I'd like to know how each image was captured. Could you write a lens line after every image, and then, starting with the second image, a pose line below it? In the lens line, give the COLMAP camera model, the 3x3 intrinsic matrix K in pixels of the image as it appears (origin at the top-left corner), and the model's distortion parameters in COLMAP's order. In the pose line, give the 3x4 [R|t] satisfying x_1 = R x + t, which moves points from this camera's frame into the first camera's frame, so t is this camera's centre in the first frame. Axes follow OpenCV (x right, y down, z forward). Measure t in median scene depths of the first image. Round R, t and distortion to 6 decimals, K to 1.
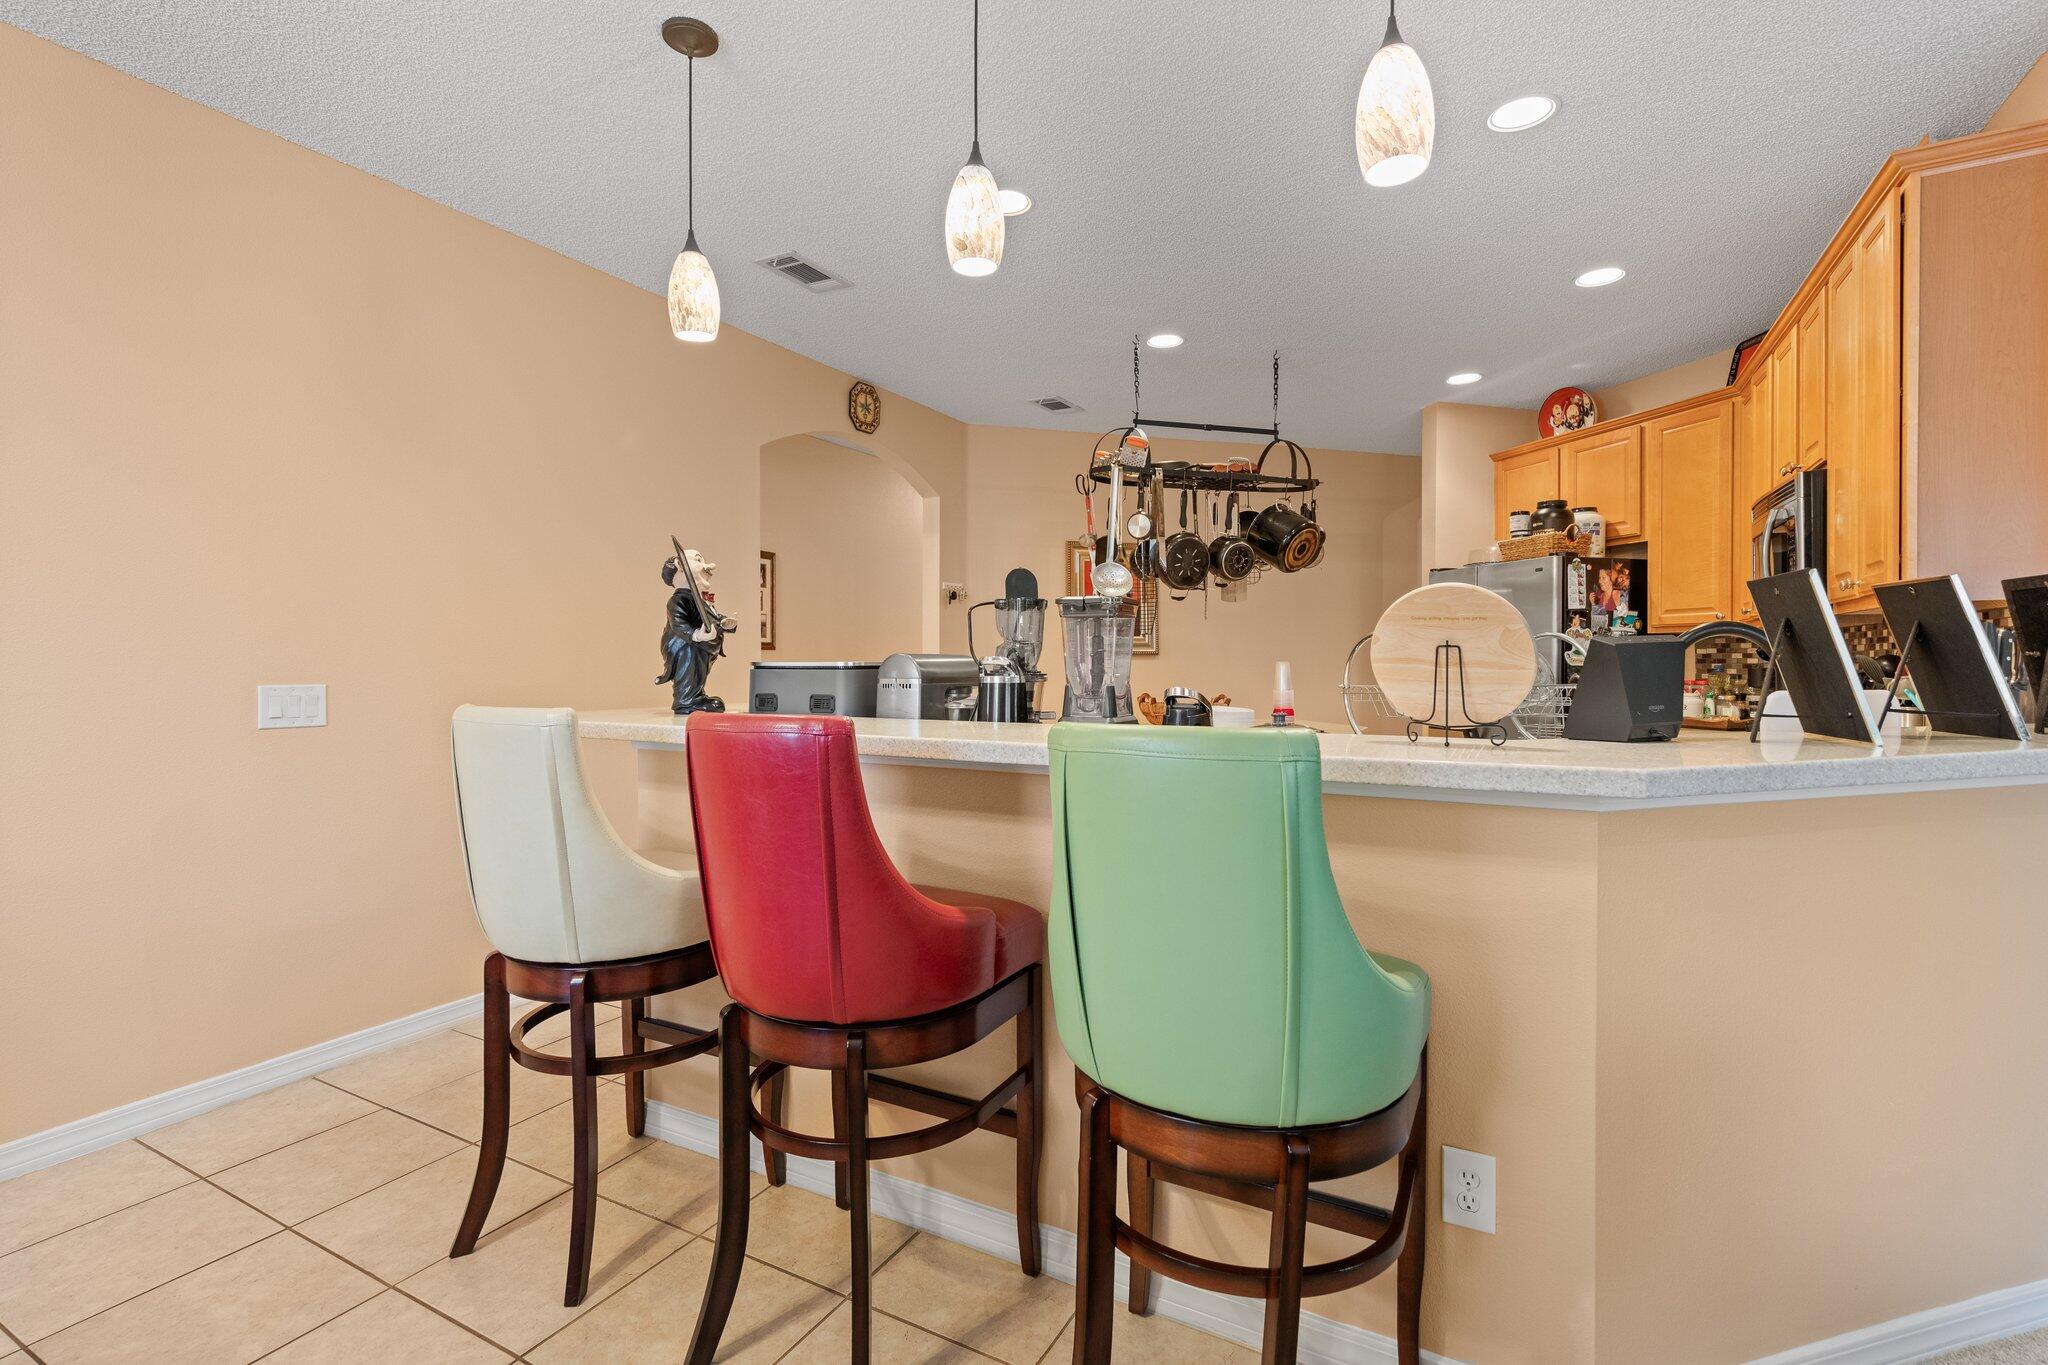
lens RADIAL K [[955.0, 0, 1029.6], [0, 955.0, 670.0], [0, 0, 1]] dist [0.008363, -0.000234]
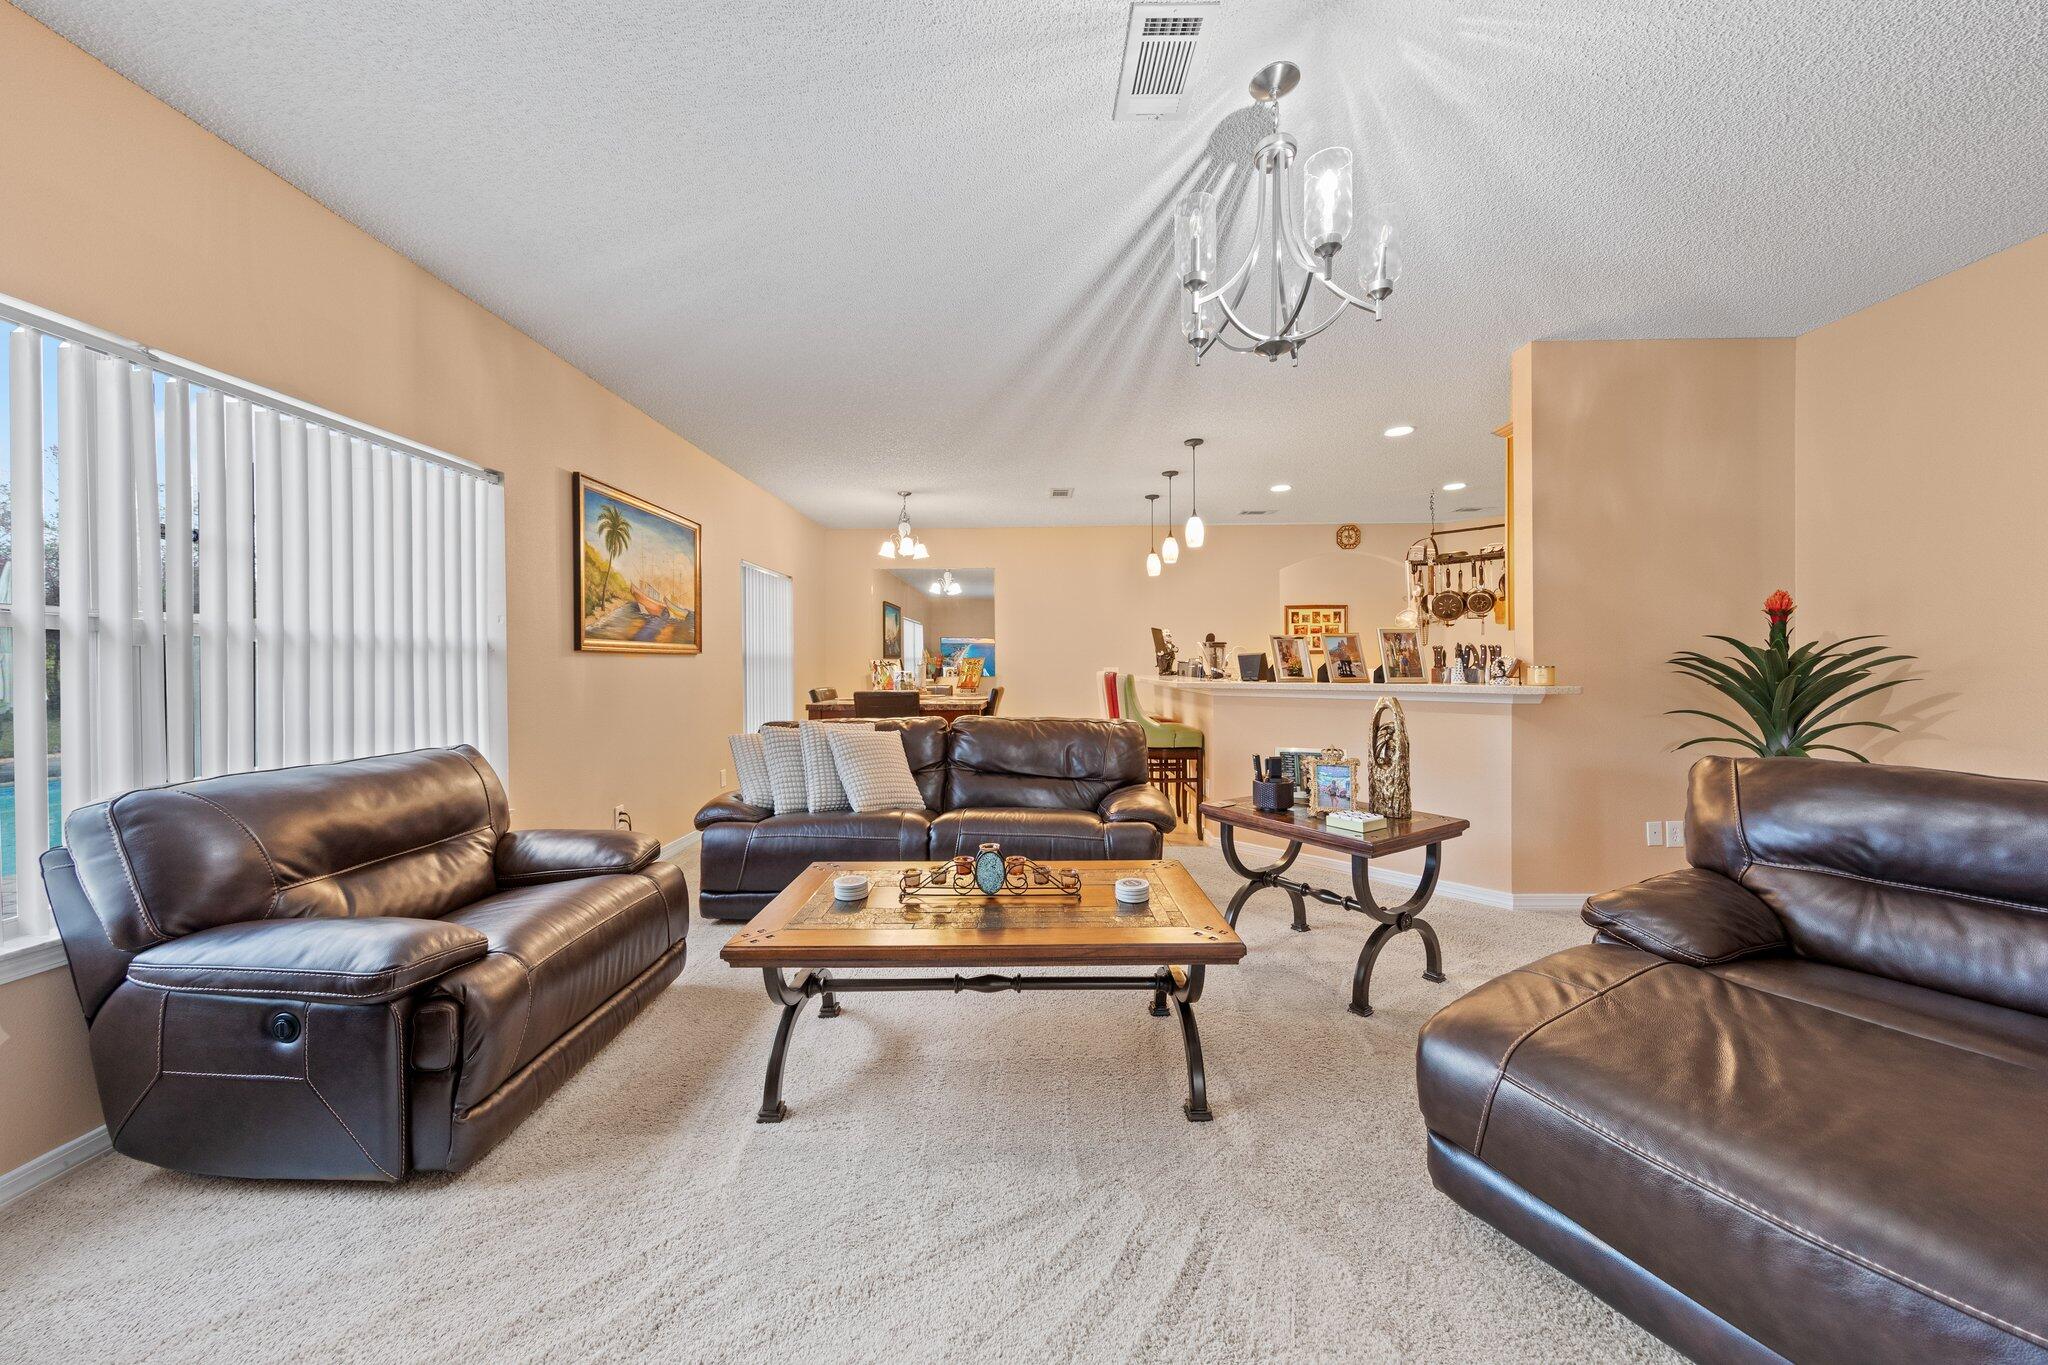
lens RADIAL K [[674.3, 0, 1027.7], [0, 674.3, 668.2], [0, 0, 1]] dist [0.002458, 0.000231]
pose [[0.456069, 0.004136, -0.889935, 0.887291], [0.001850, 0.999983, 0.005595, 0.002091], [0.889943, -0.004198, 0.456053, -0.317951]]
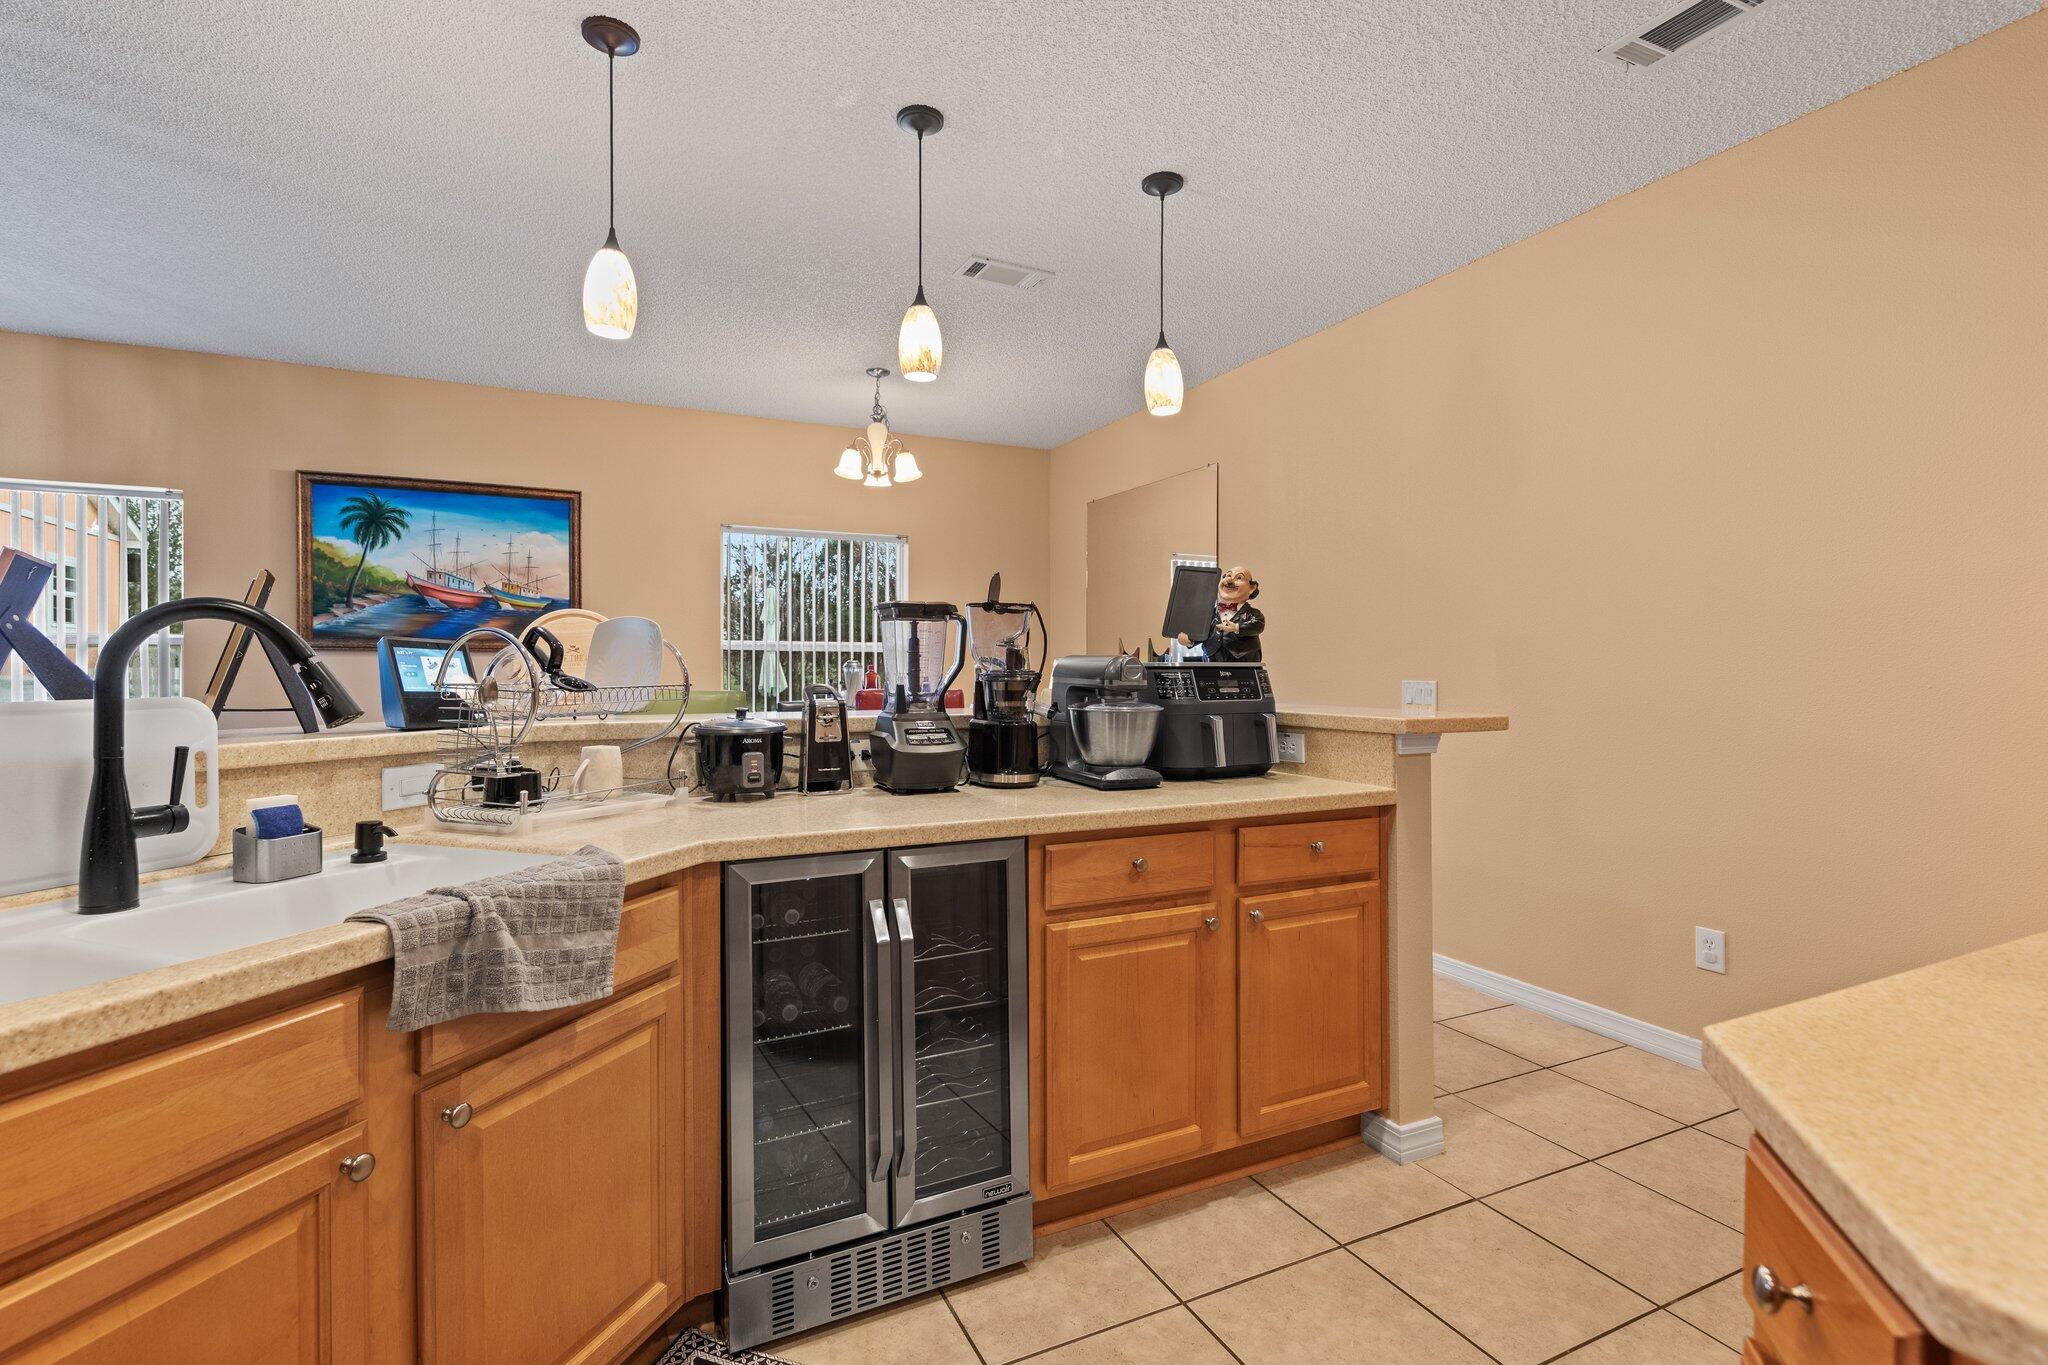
lens RADIAL K [[955.0, 0, 1029.6], [0, 955.0, 670.0], [0, 0, 1]] dist [0.008363, -0.000234]
pose [[-0.582740, 0.005456, -0.812640, 0.404613], [-0.003780, 0.999948, 0.009424, -0.004790], [0.812650, 0.008564, -0.582689, 0.799018]]
